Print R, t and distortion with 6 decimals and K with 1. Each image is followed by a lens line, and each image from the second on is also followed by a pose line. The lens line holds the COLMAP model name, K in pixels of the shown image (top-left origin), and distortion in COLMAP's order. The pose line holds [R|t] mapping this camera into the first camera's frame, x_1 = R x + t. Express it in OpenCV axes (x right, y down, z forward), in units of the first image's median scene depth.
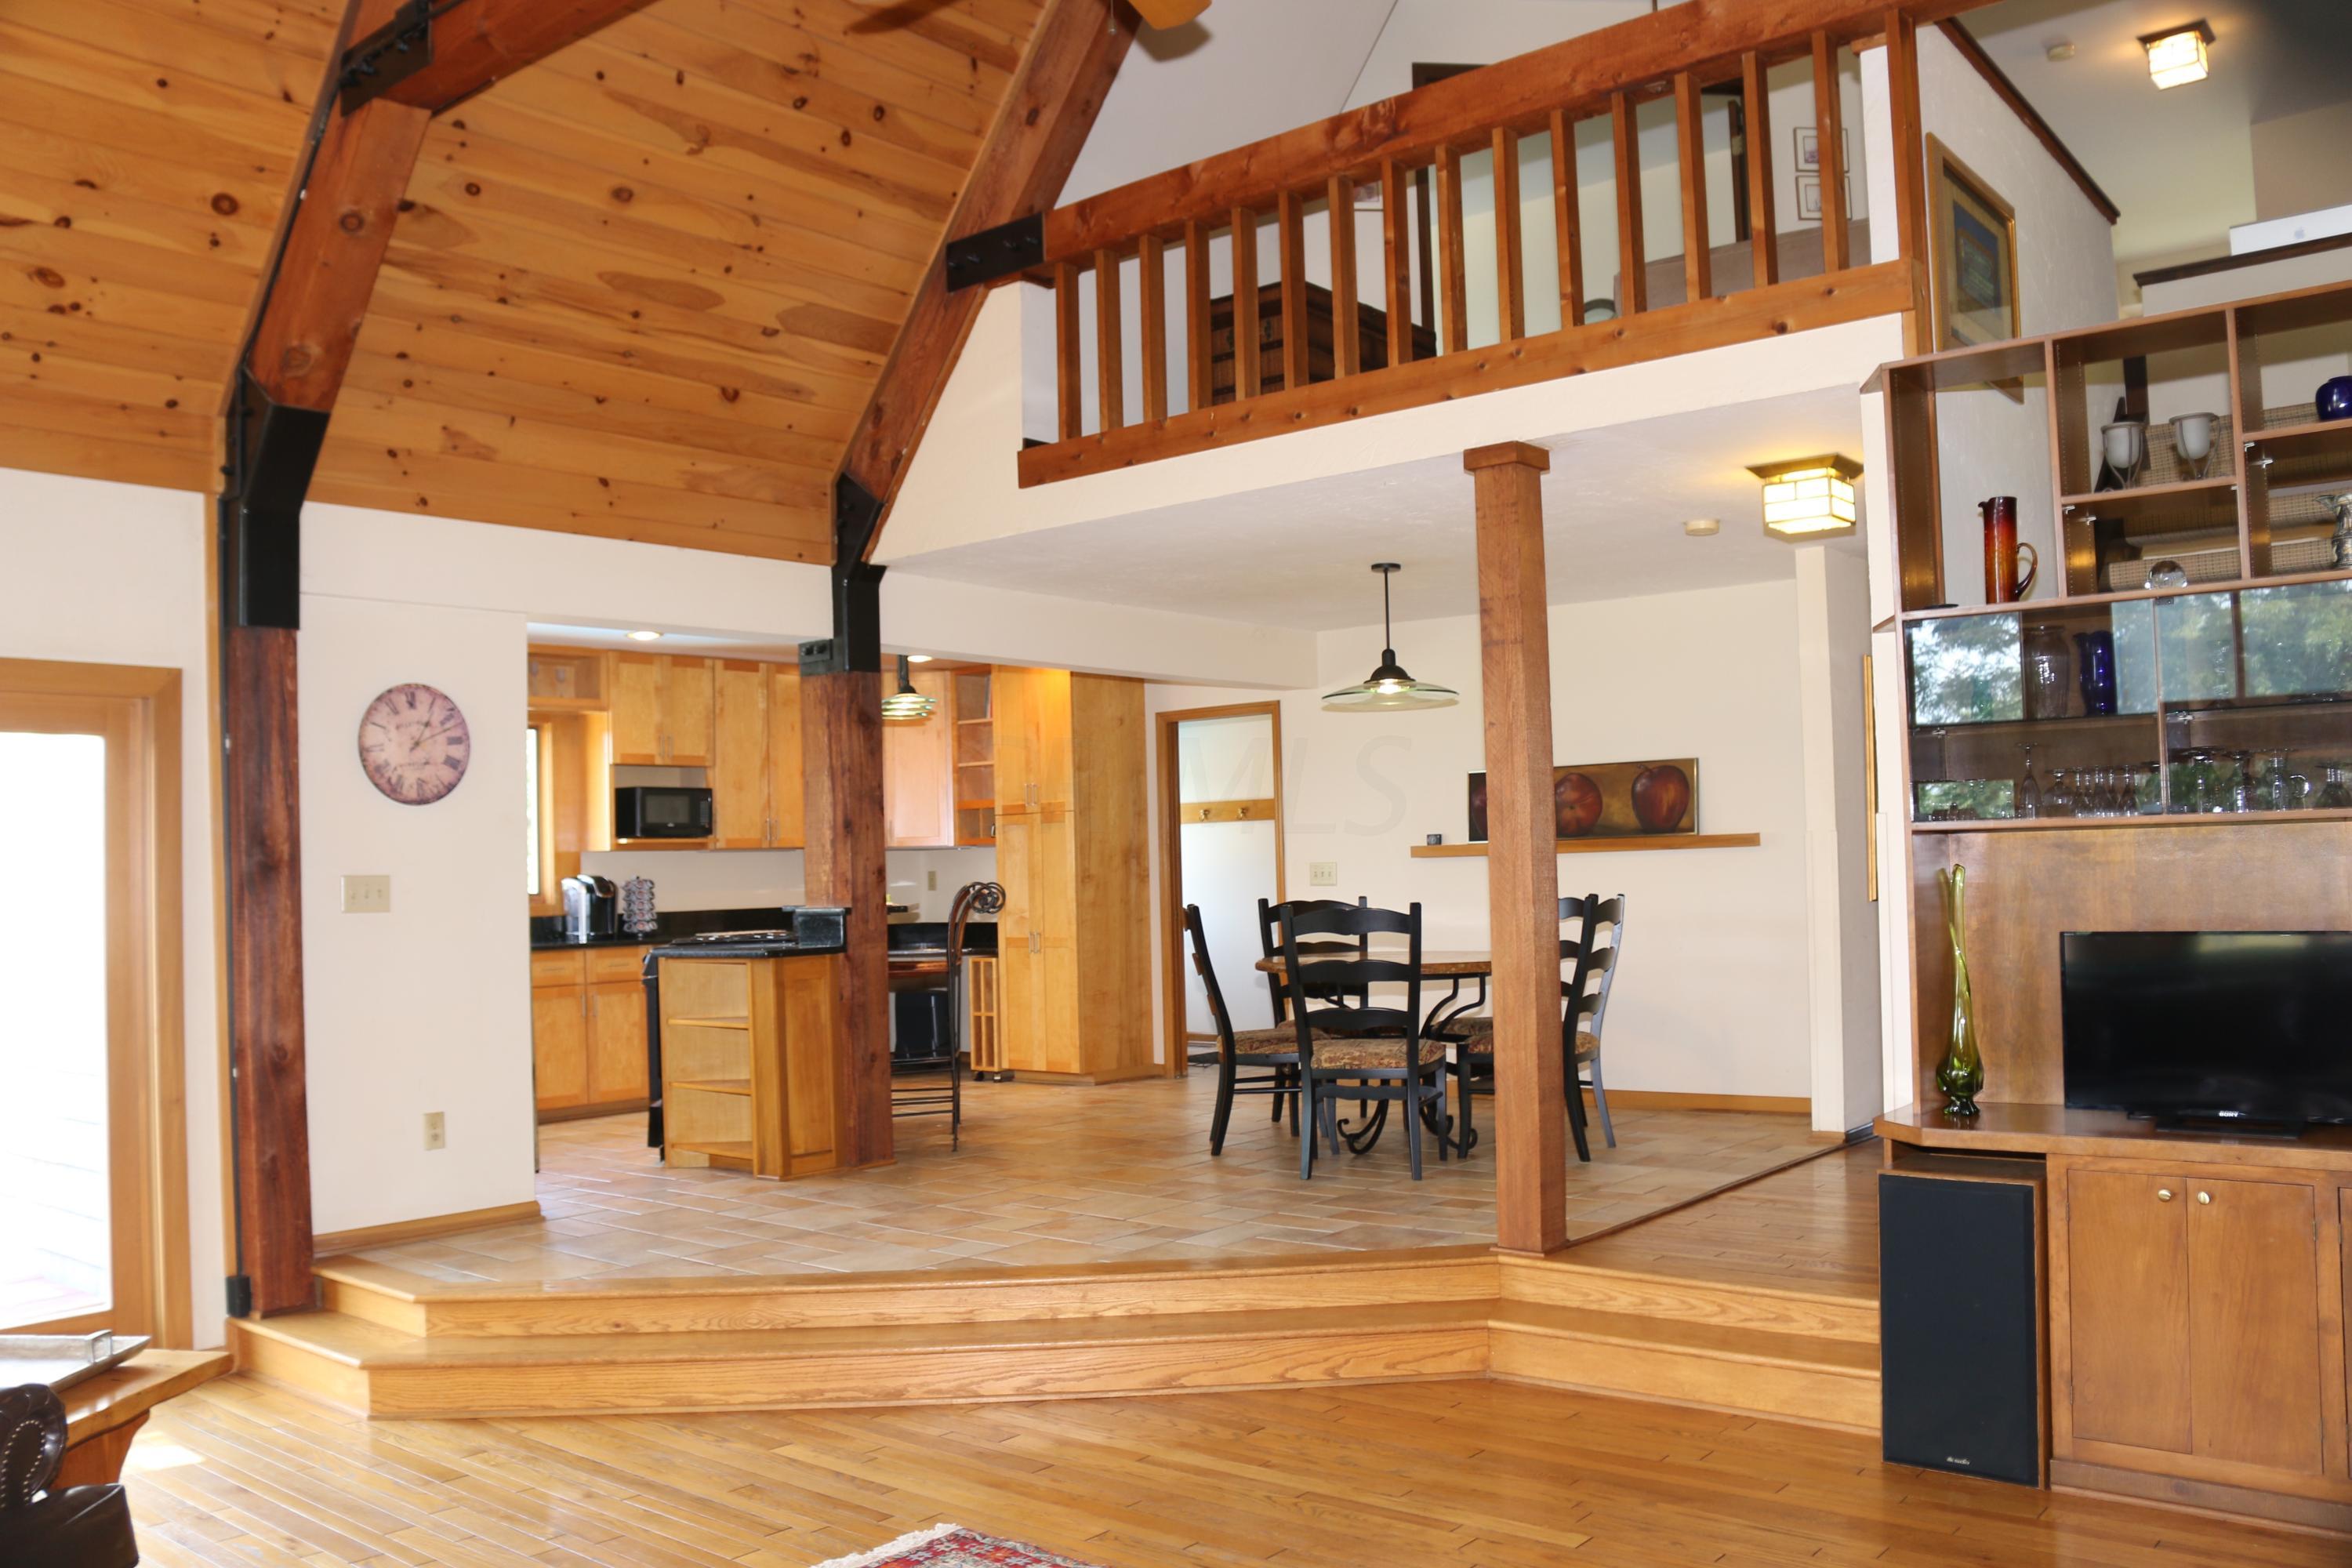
lens RADIAL K [[1912.2, 0, 1176.0], [0, 1912.2, 784.0], [0, 0, 1]] dist [-0.059308, 0.000540]
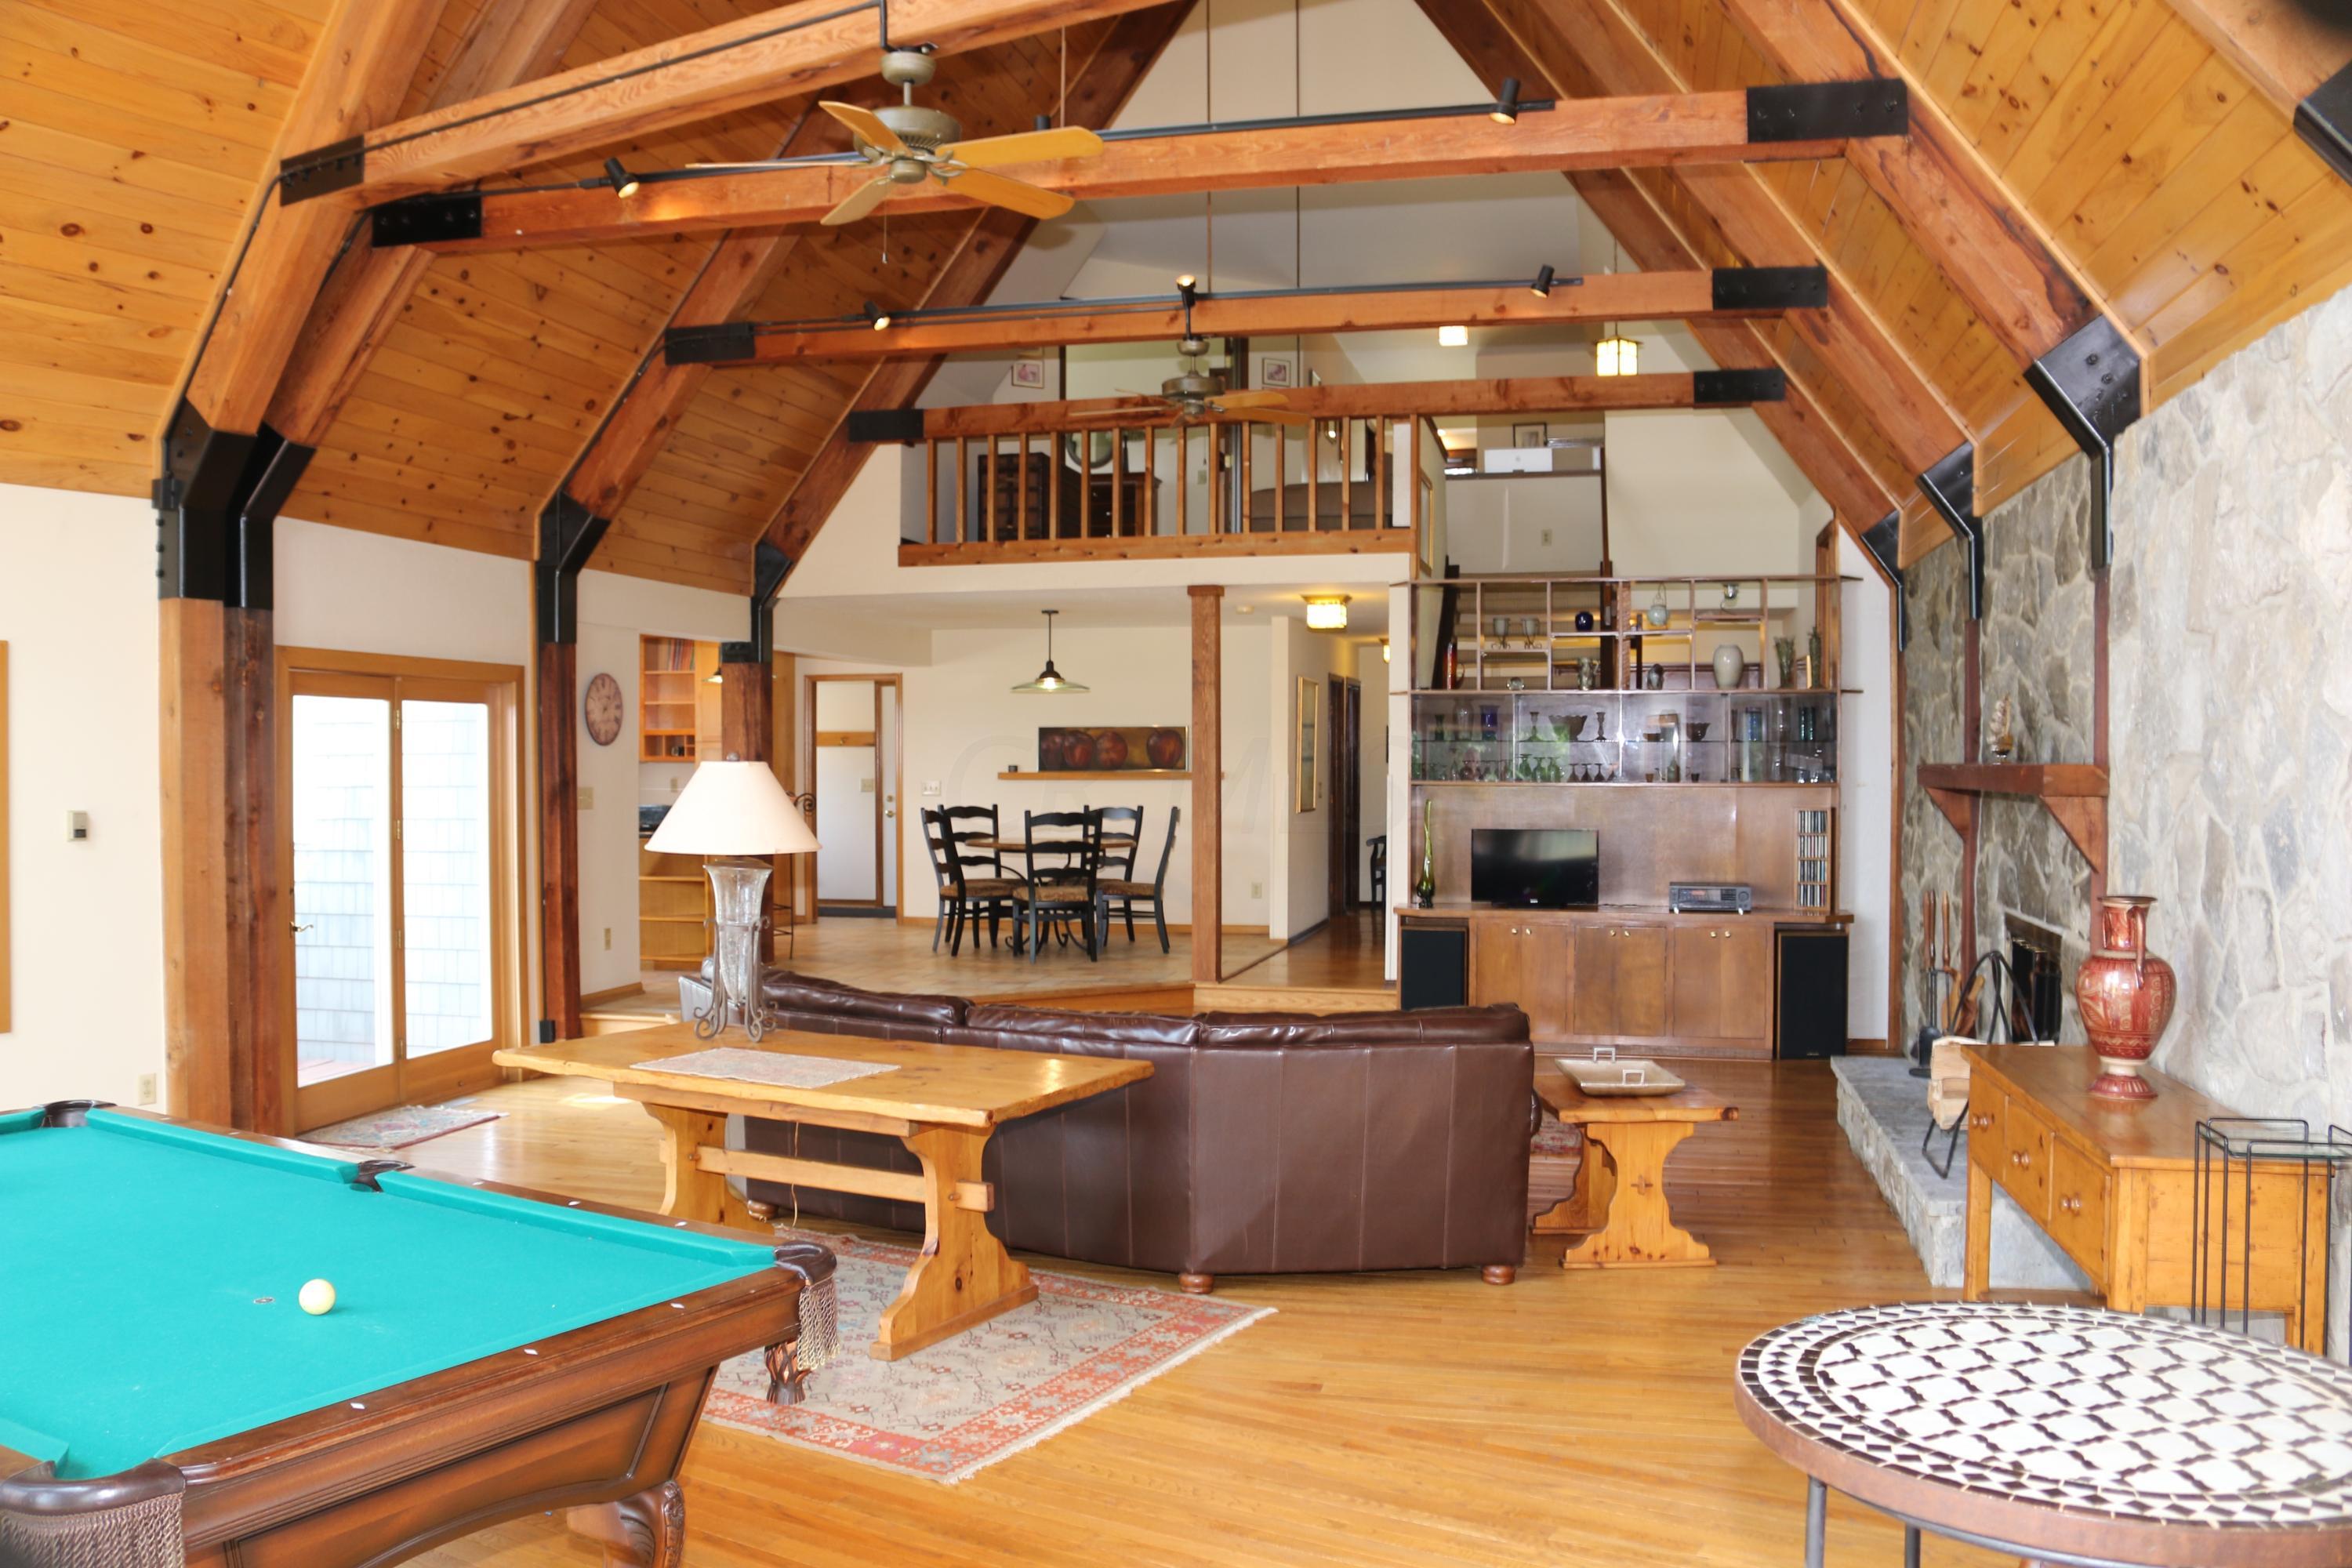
lens RADIAL K [[1912.2, 0, 1176.0], [0, 1912.2, 784.0], [0, 0, 1]] dist [-0.059308, 0.000540]
pose [[0.894010, 0.019721, 0.447612, -0.609111], [-0.043306, 0.998157, 0.042517, -0.042137], [-0.445948, -0.057395, 0.893217, -0.641246]]
